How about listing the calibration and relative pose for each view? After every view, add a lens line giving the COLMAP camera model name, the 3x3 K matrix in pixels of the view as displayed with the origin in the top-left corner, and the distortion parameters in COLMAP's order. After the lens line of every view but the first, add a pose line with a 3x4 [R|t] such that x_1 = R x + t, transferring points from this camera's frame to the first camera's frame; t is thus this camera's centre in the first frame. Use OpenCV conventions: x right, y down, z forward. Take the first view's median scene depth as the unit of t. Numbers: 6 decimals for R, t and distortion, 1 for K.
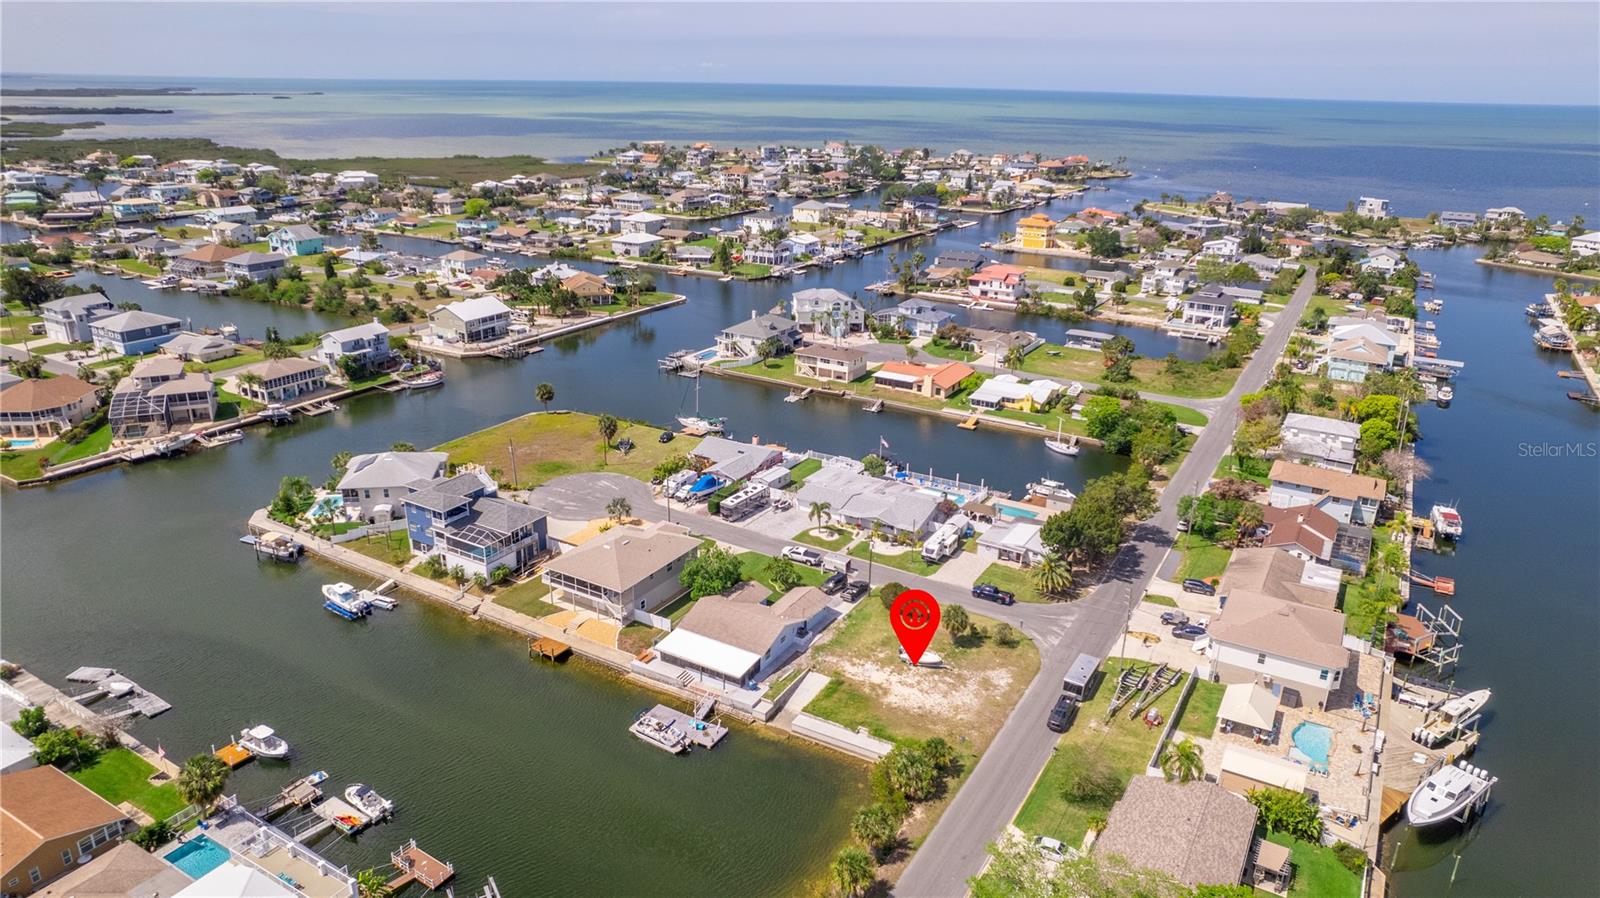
lens RADIAL K [[1035.4, 0, 827.4], [0, 1035.4, 448.2], [0, 0, 1]] dist [-0.073139, 0.064650]
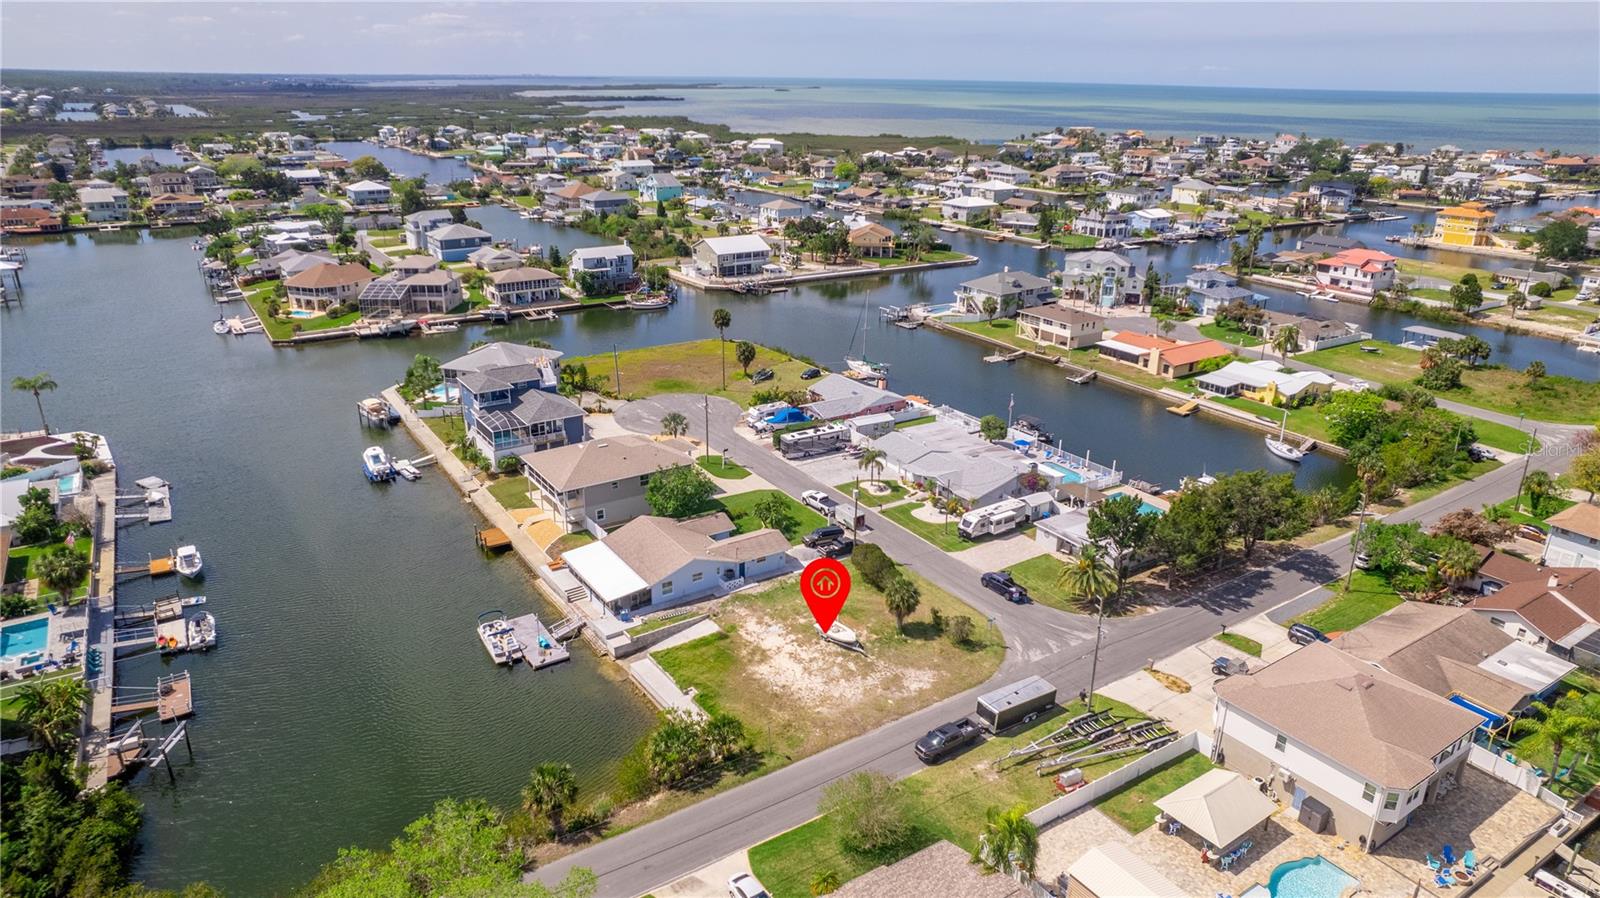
lens RADIAL K [[1035.4, 0, 827.4], [0, 1035.4, 448.2], [0, 0, 1]] dist [-0.073139, 0.064650]
pose [[0.895515, 0.142126, -0.421727, 0.225882], [-0.144866, 0.989117, 0.025725, 0.025712], [0.420793, 0.038056, 0.906358, 0.159572]]
